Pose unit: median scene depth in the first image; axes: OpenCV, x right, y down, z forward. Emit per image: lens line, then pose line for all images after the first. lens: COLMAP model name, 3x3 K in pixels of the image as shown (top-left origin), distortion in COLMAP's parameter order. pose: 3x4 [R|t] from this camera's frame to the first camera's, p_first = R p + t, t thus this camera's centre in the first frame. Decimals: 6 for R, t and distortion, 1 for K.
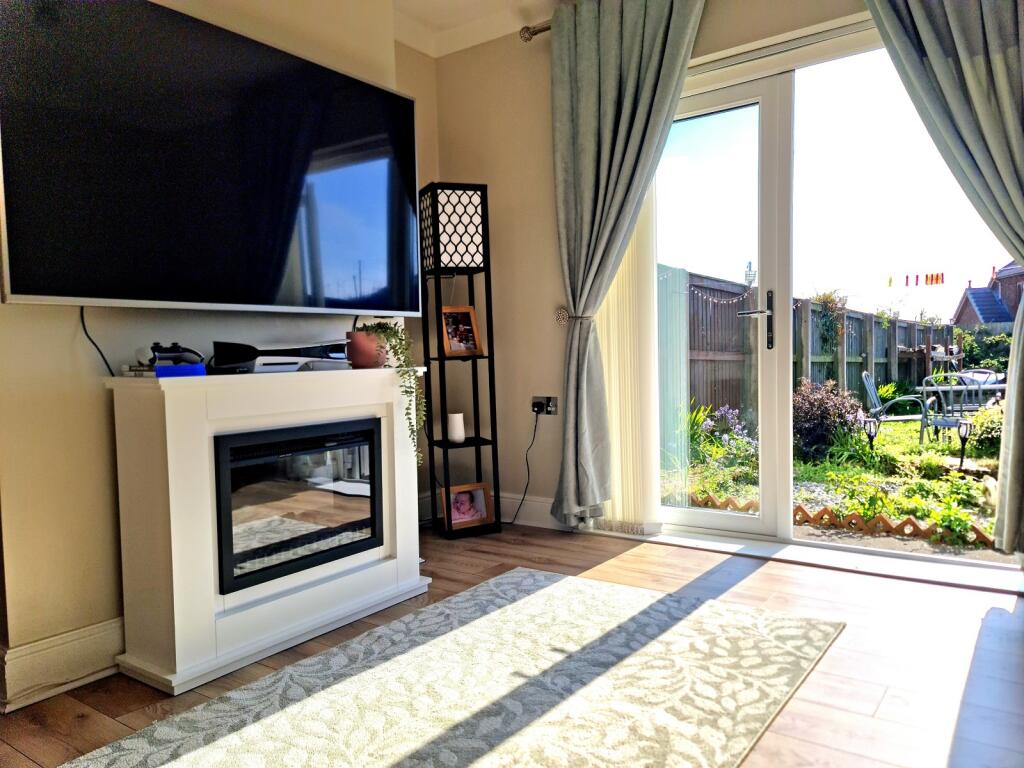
lens RADIAL K [[753.2, 0, 510.7], [0, 753.2, 397.9], [0, 0, 1]] dist [0.051062, -0.002011]
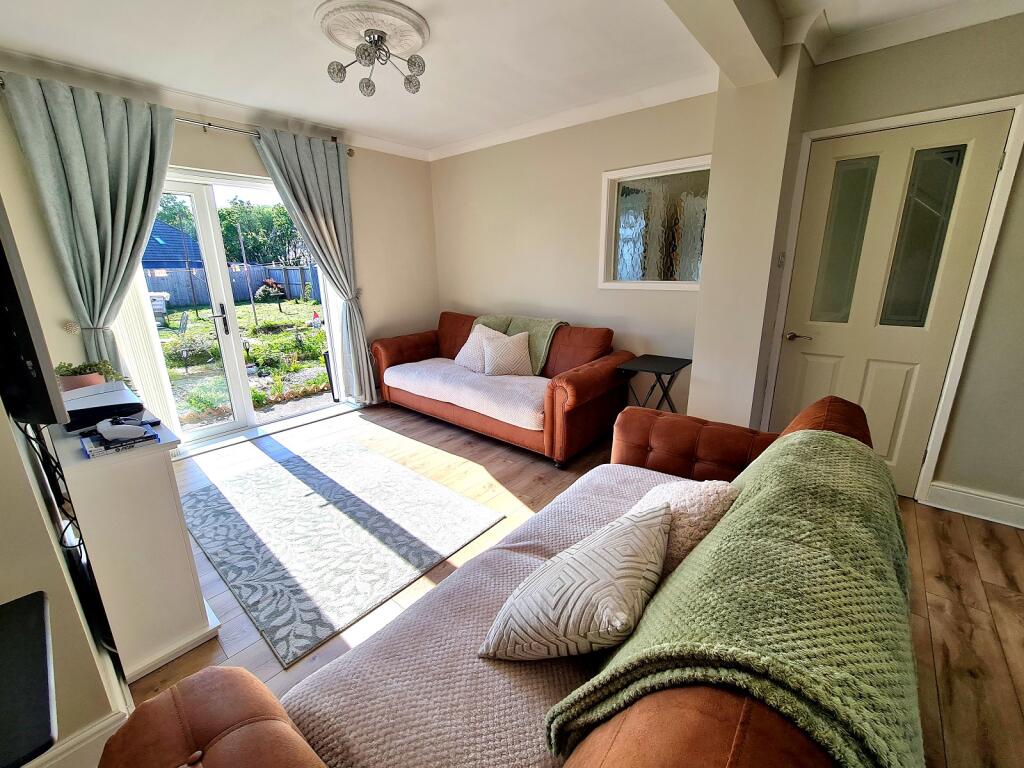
lens RADIAL K [[419.7, 0, 511.1], [0, 419.7, 380.2], [0, 0, 1]] dist [-0.014119, 0.005208]
pose [[0.085900, -0.240826, 0.966759, -0.697057], [0.065275, 0.969622, 0.235740, -0.166552], [-0.994163, 0.042855, 0.099010, 0.210017]]
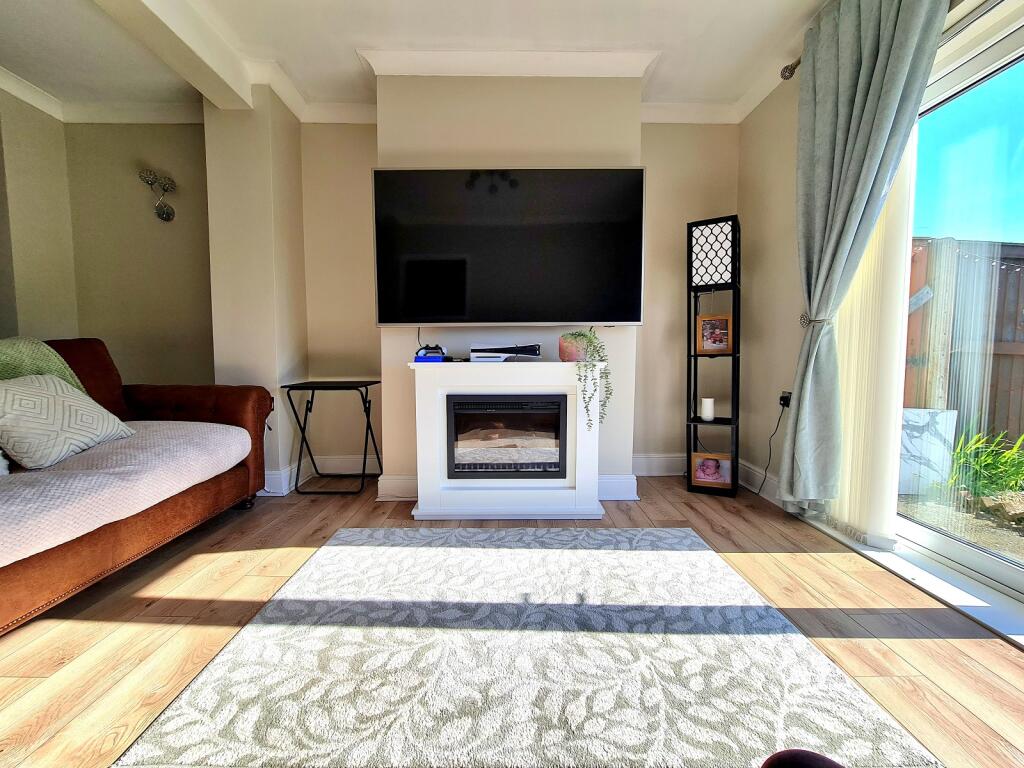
lens RADIAL K [[419.7, 0, 511.1], [0, 419.7, 380.2], [0, 0, 1]] dist [-0.014119, 0.005208]
pose [[0.579274, 0.081858, -0.811012, 0.376404], [-0.059274, 0.996541, 0.058246, -0.038145], [0.812975, 0.014332, 0.582123, 0.364280]]
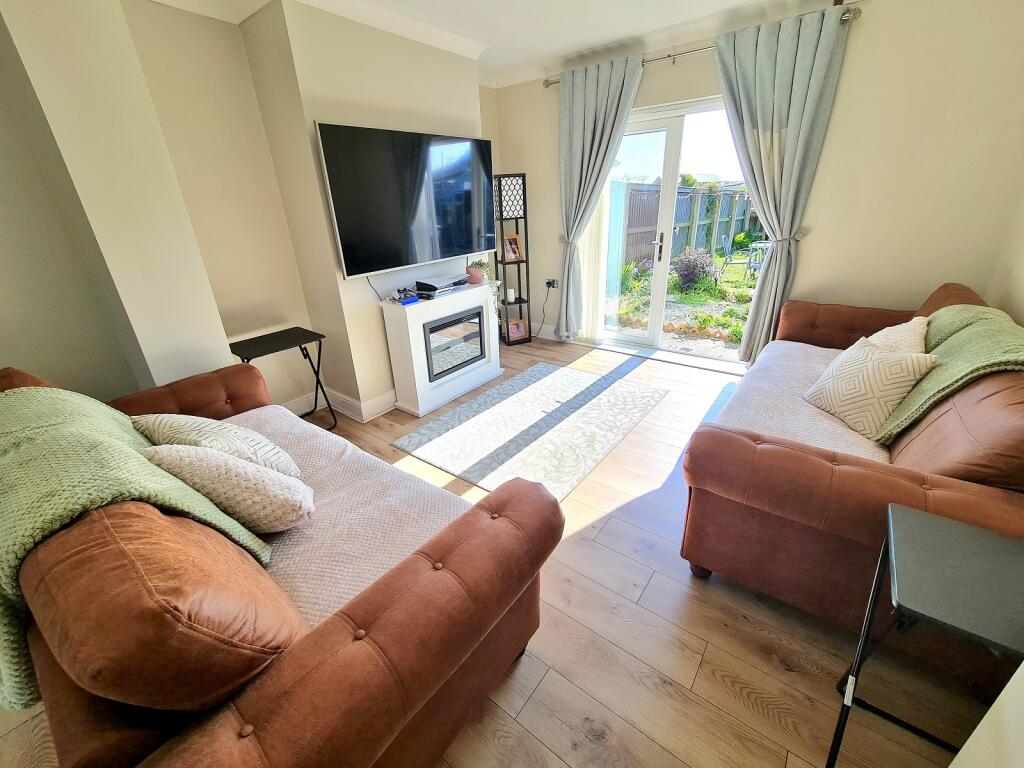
lens RADIAL K [[419.7, 0, 511.1], [0, 419.7, 380.2], [0, 0, 1]] dist [-0.014119, 0.005208]
pose [[0.999285, 0.001007, -0.037783, -0.031207], [0.012097, 0.938542, 0.344953, -0.175197], [0.035809, -0.345164, 0.937859, -0.250703]]
